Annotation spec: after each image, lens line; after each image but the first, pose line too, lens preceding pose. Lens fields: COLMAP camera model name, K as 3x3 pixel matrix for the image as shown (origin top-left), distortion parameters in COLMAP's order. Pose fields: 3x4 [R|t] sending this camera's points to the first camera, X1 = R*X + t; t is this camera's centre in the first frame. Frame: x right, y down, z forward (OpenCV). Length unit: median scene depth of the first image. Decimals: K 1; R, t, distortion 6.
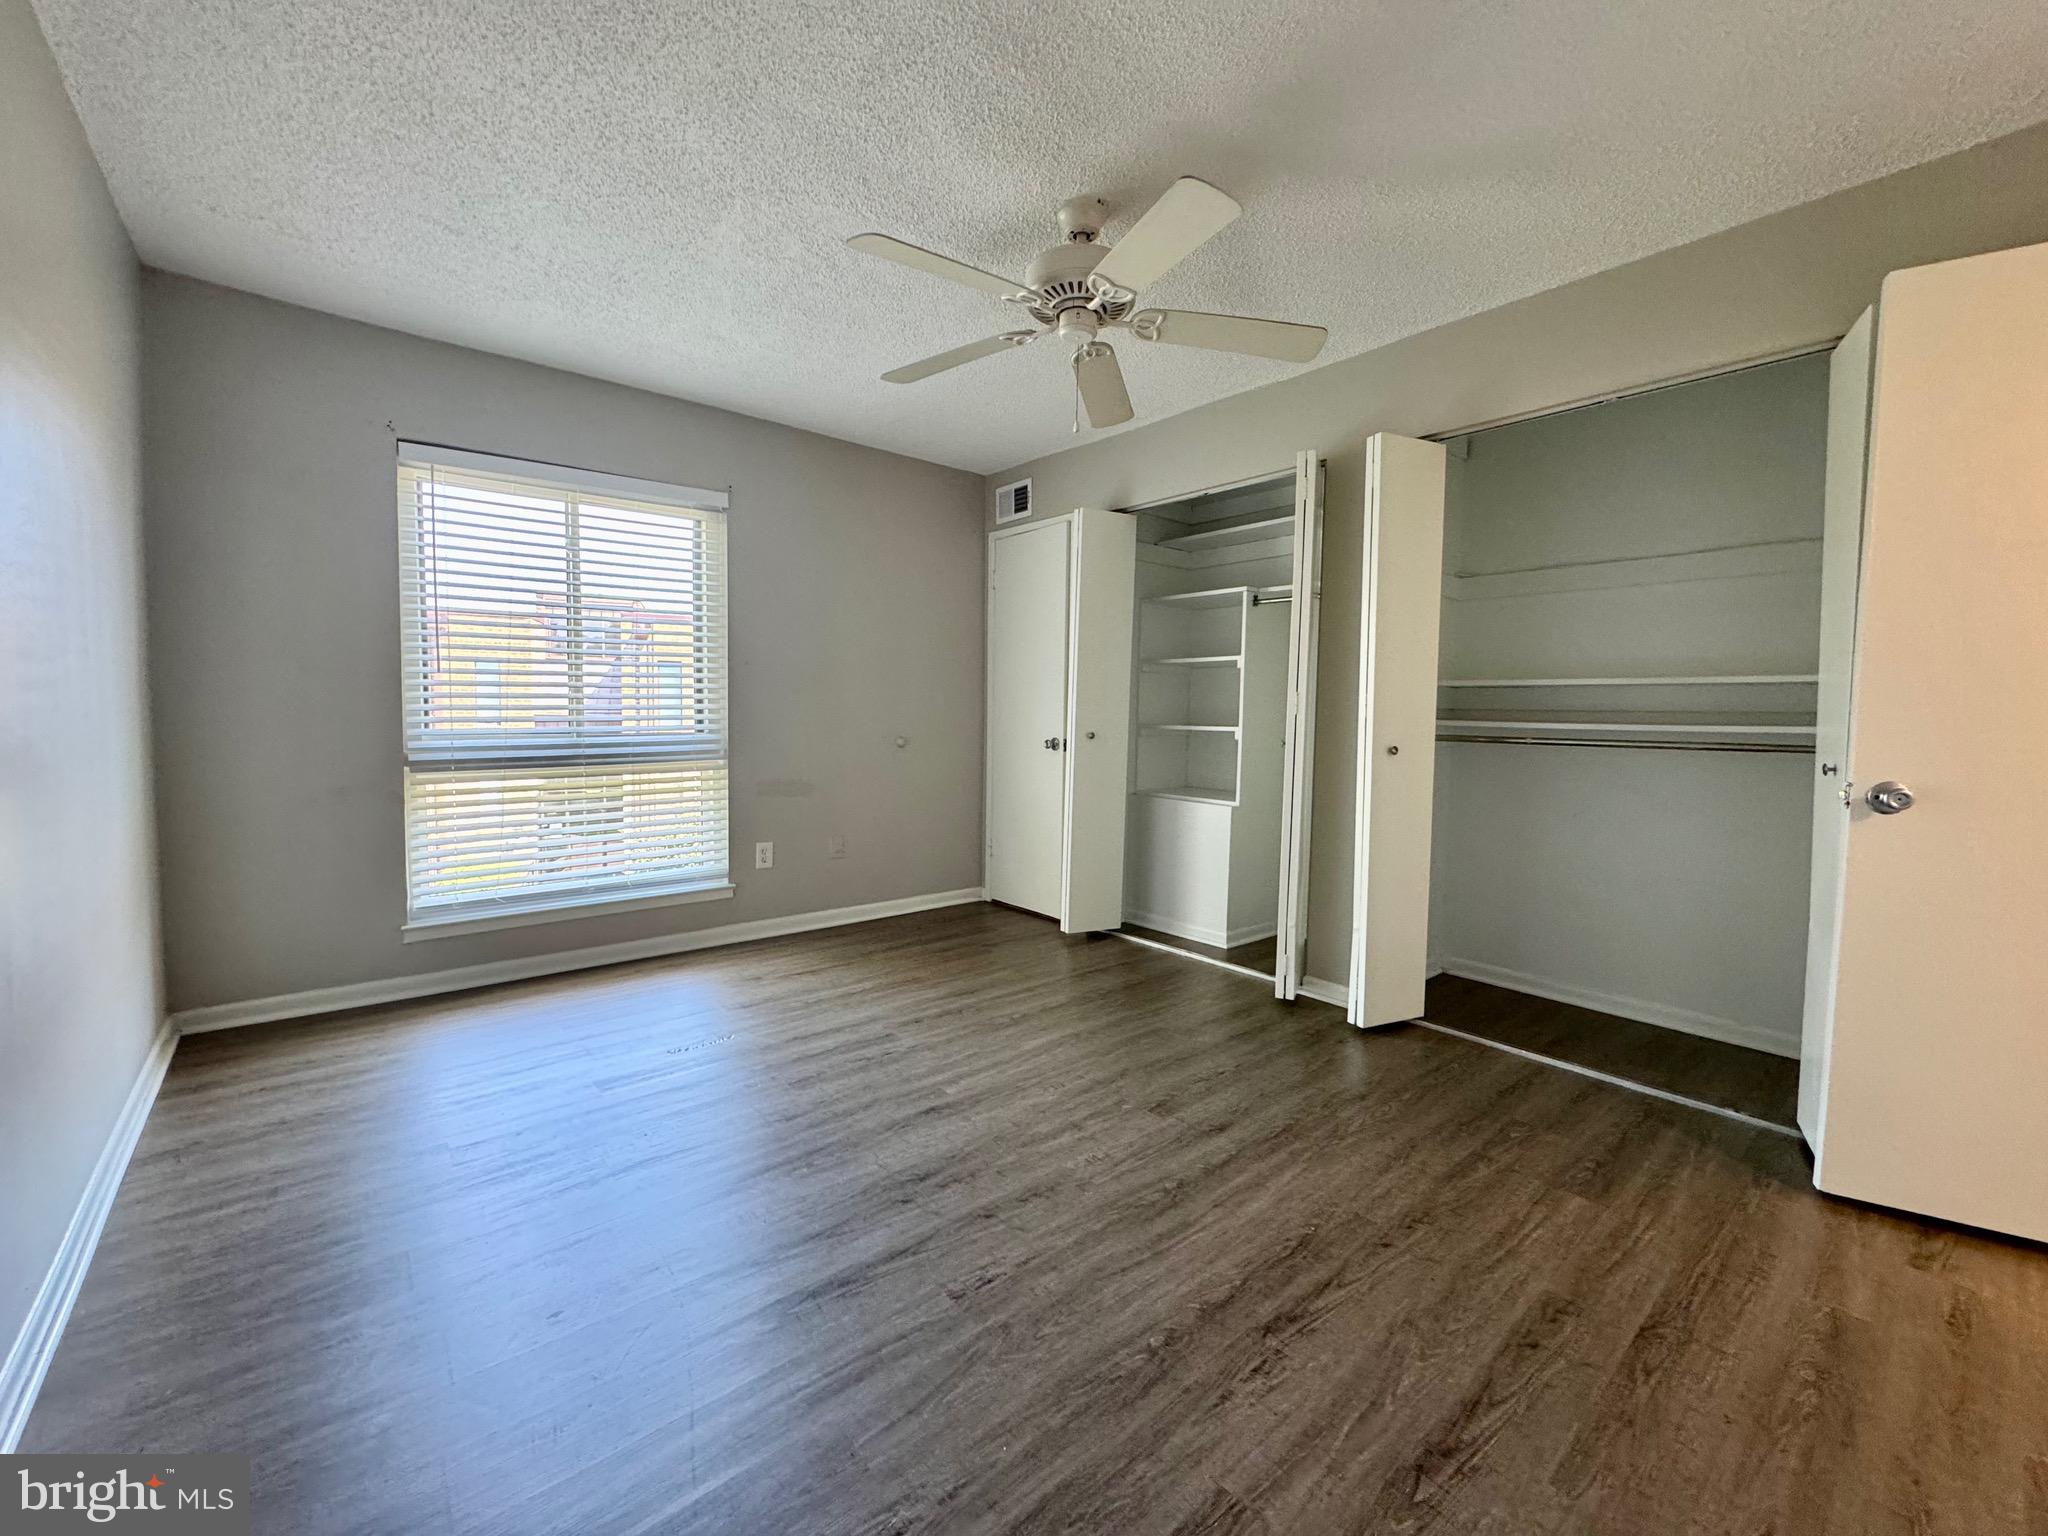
lens RADIAL K [[815.0, 0, 1026.0], [0, 815.0, 763.5], [0, 0, 1]] dist [-0.001738, -0.000032]
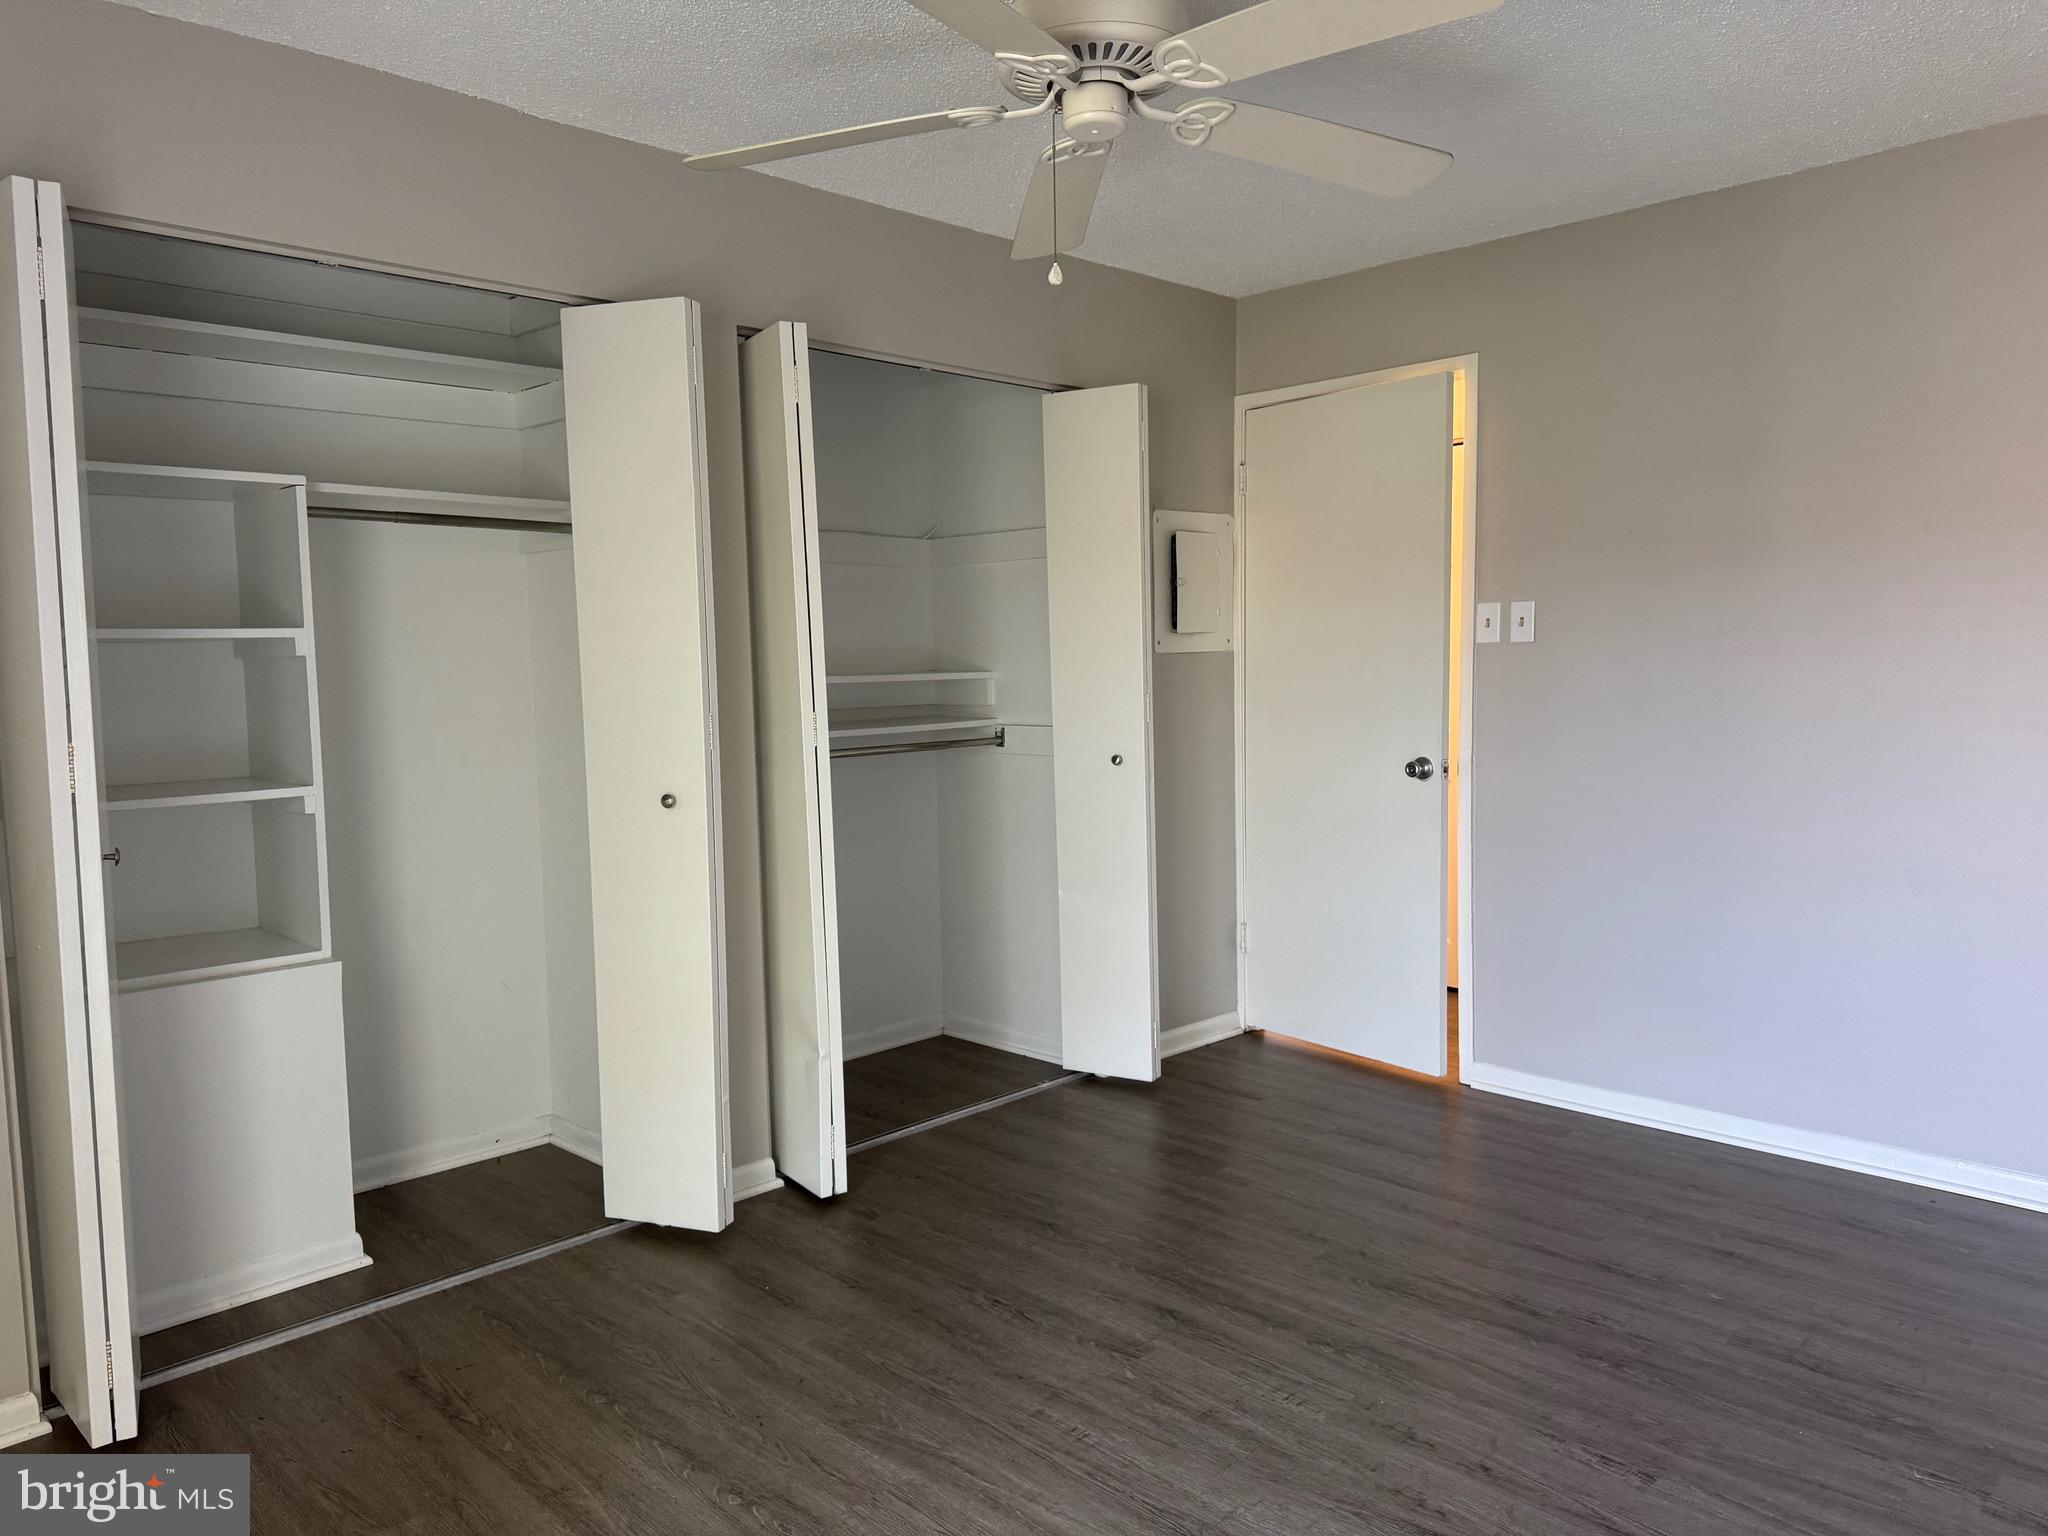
lens RADIAL K [[1440.9, 0, 1026.3], [0, 1440.9, 766.4], [0, 0, 1]] dist [0.031424, -0.002493]
pose [[-0.088823, -0.095909, 0.991419, -1.139137], [0.067342, 0.992498, 0.102046, -0.219711], [-0.993768, 0.075828, -0.081698, 1.330482]]
